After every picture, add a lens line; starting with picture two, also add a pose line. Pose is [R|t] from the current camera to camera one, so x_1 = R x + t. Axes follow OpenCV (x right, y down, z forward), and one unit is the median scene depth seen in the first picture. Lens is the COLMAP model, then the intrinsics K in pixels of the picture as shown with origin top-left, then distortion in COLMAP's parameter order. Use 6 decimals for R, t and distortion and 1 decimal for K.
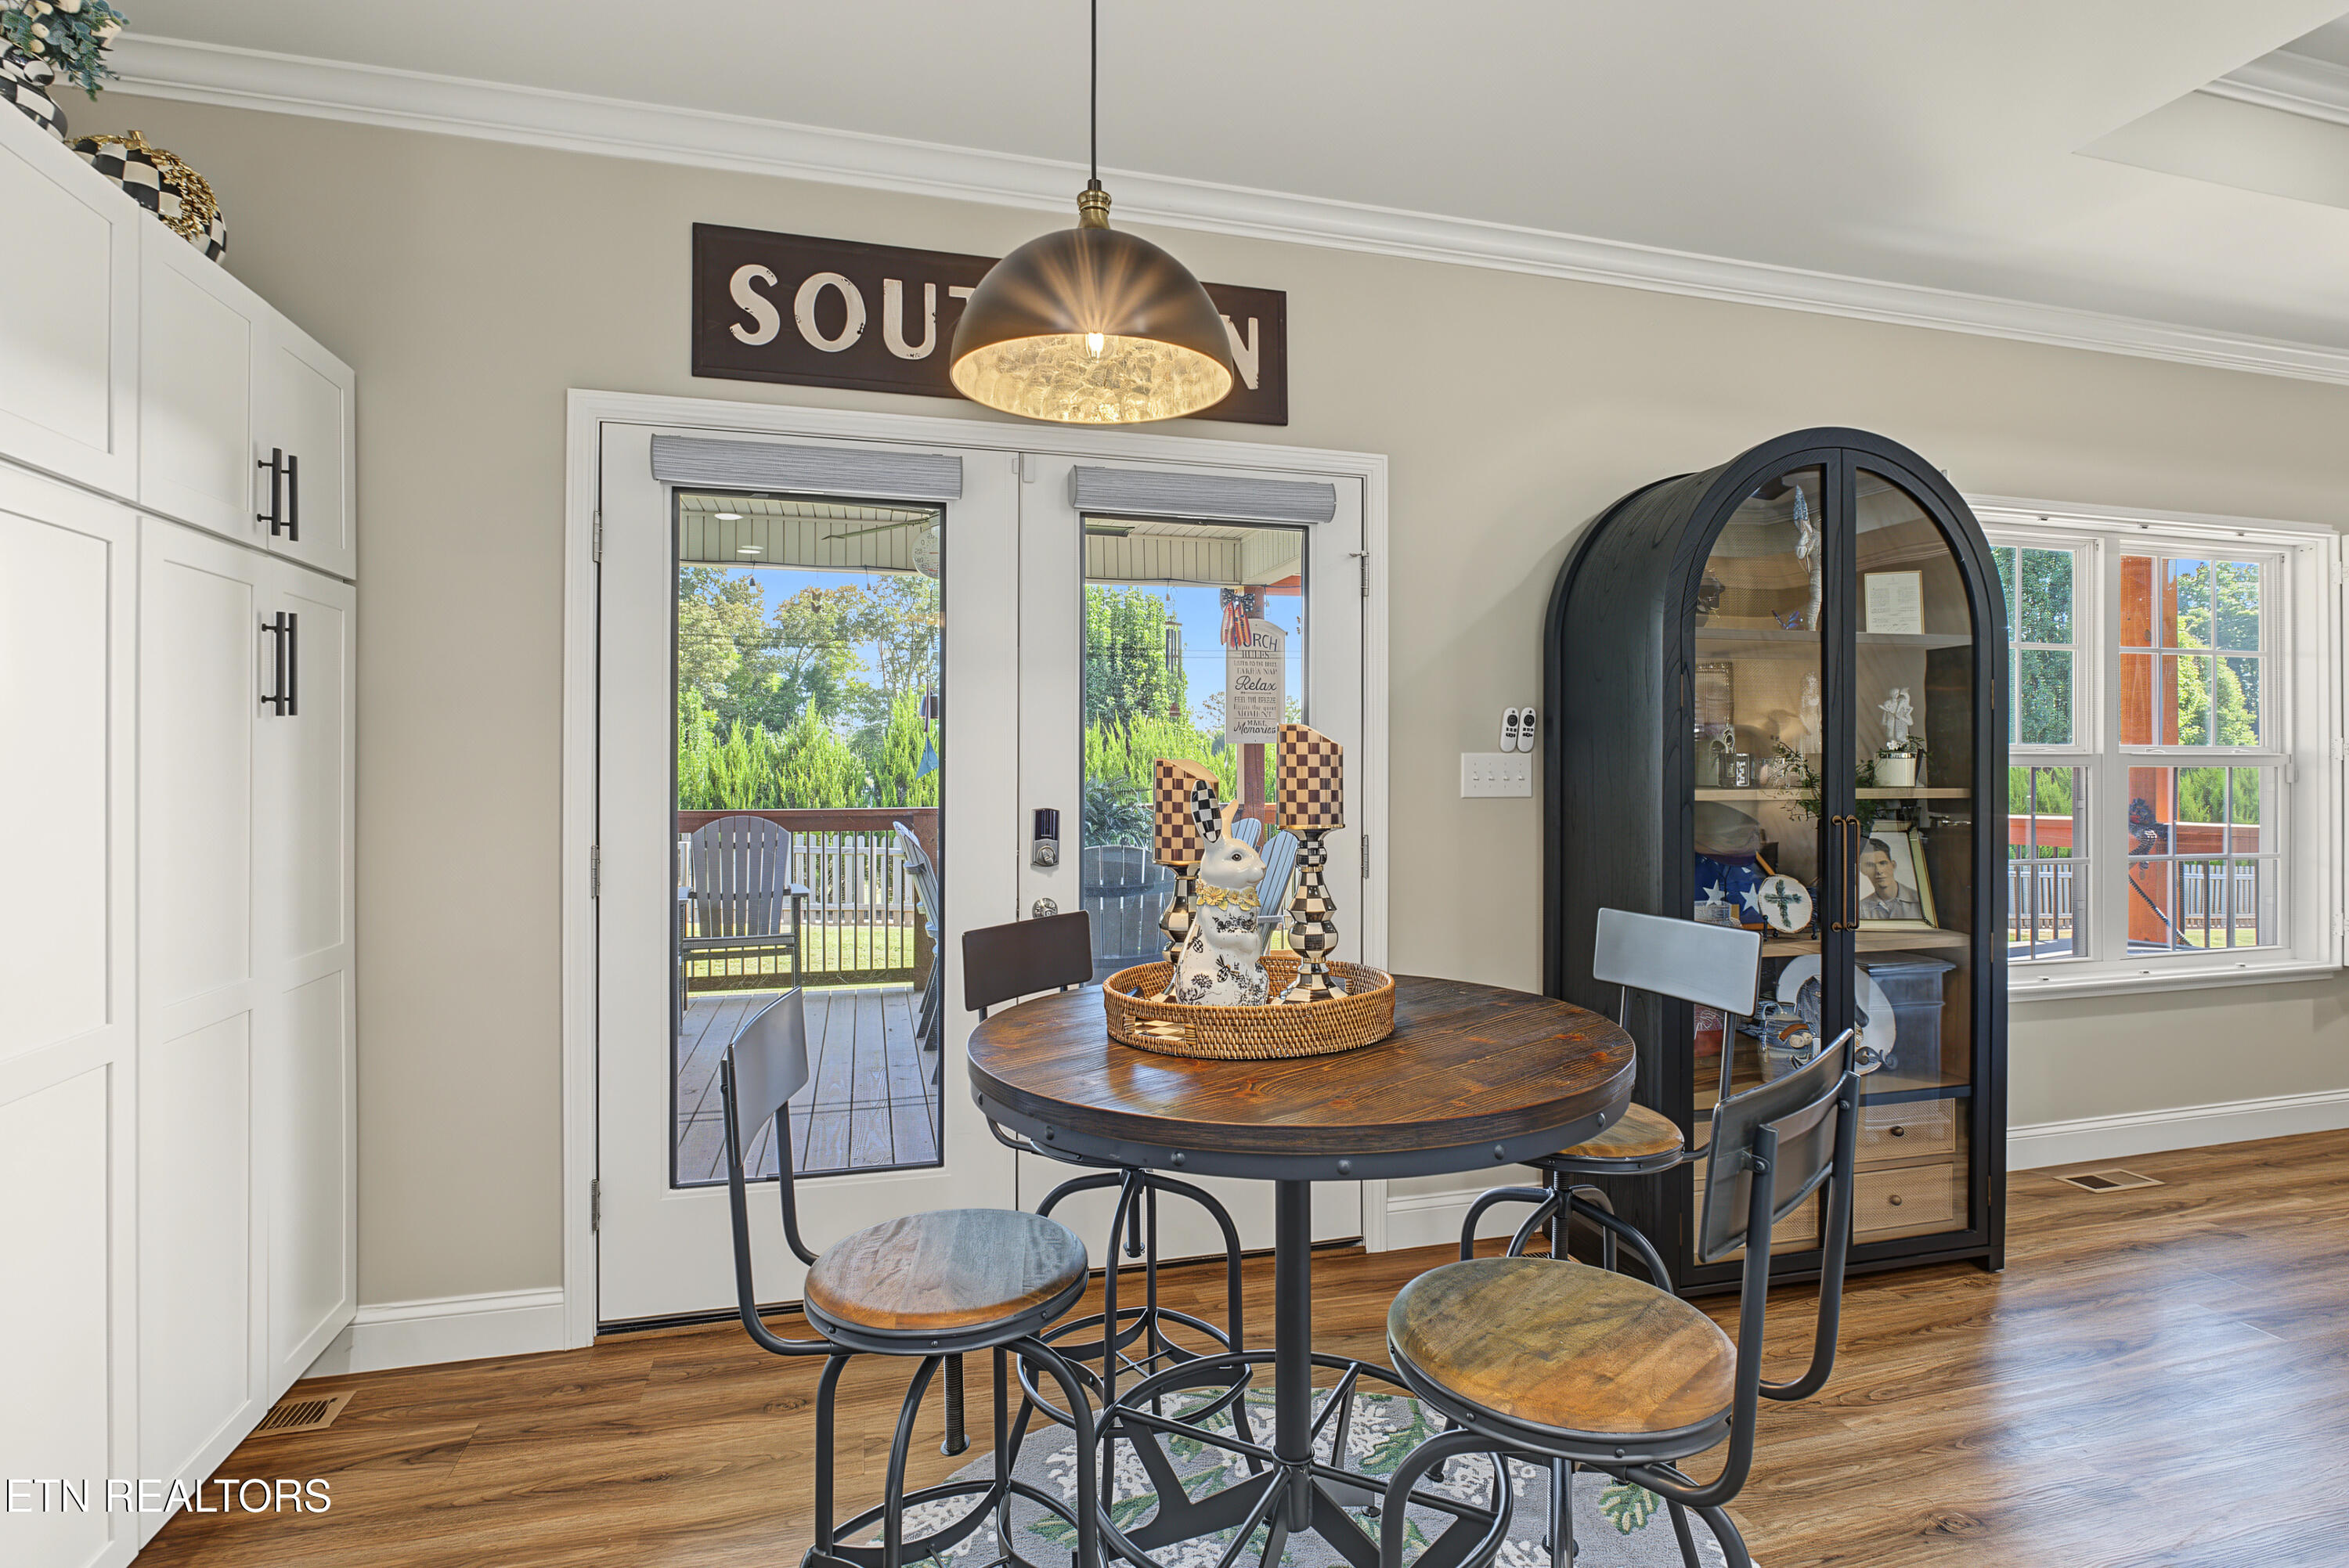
lens RADIAL K [[1128.7, 0, 1169.7], [0, 1128.7, 780.6], [0, 0, 1]] dist [-0.006265, -0.000549]
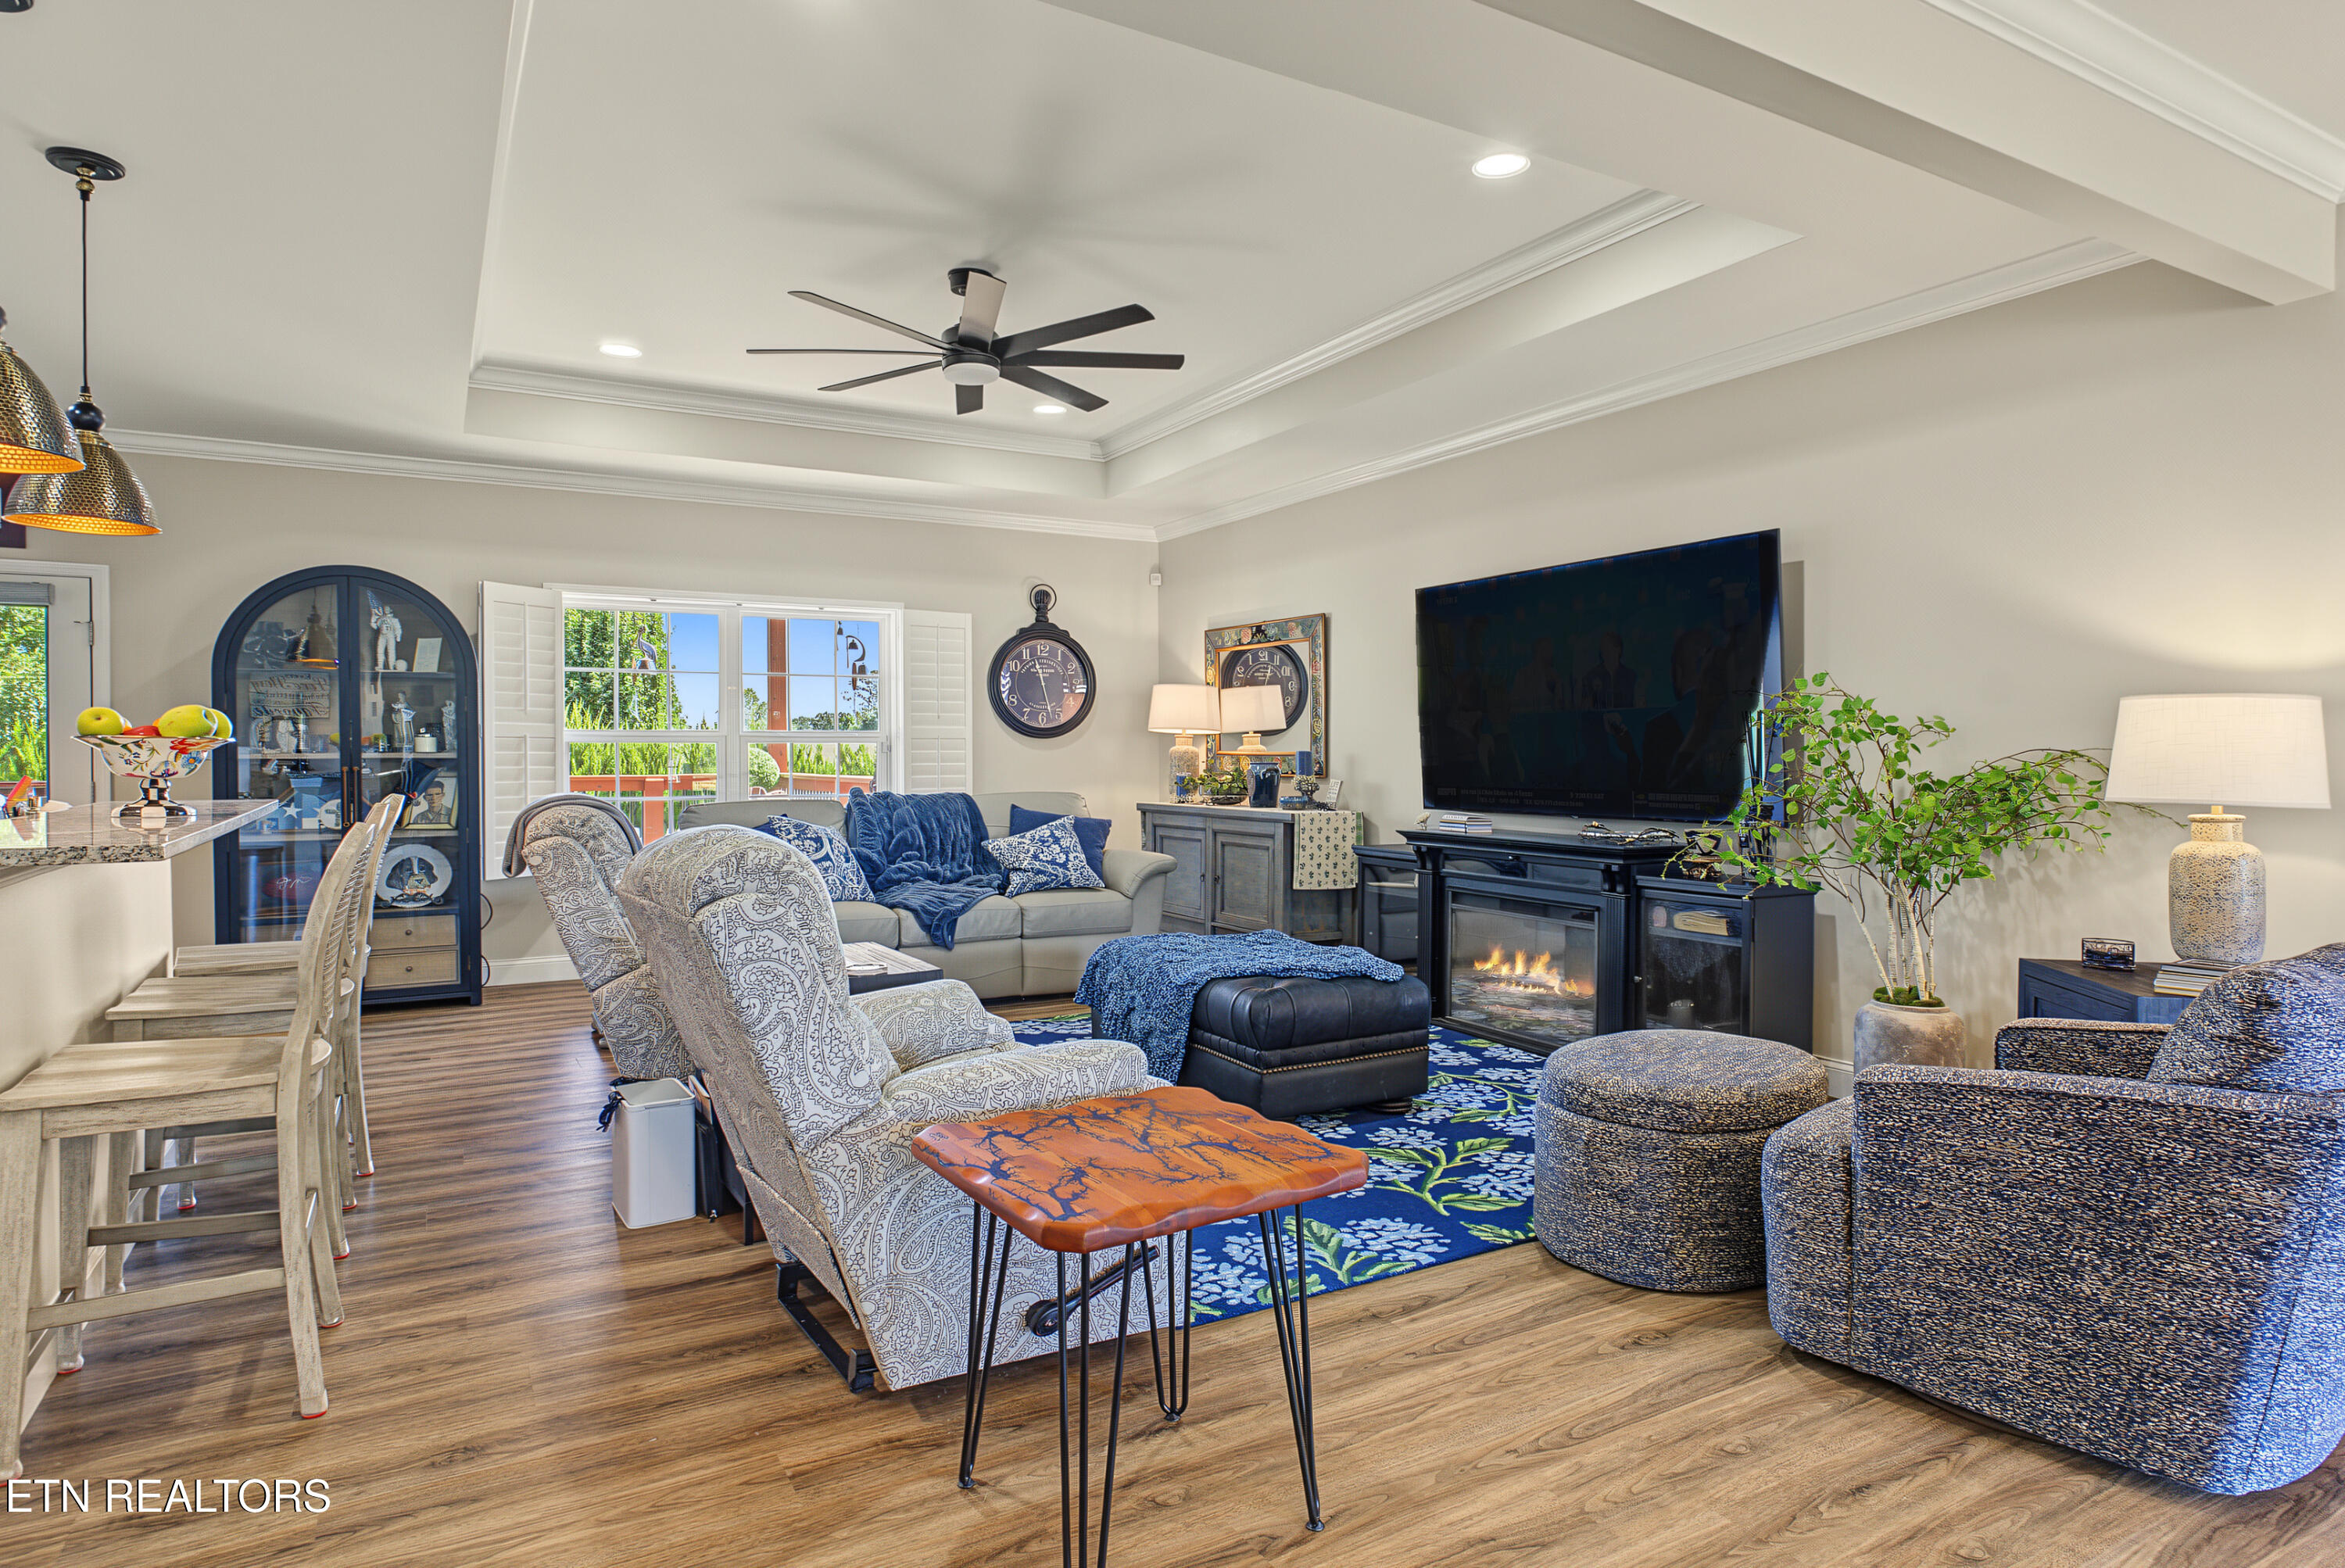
lens RADIAL K [[1278.0, 0, 1186.8], [0, 1278.0, 751.8], [0, 0, 1]] dist [-0.006681, -0.000321]
pose [[0.969413, -0.004310, 0.245398, 1.336993], [0.008031, 0.999867, -0.014165, 0.045910], [-0.245305, 0.015702, 0.969319, -1.394539]]
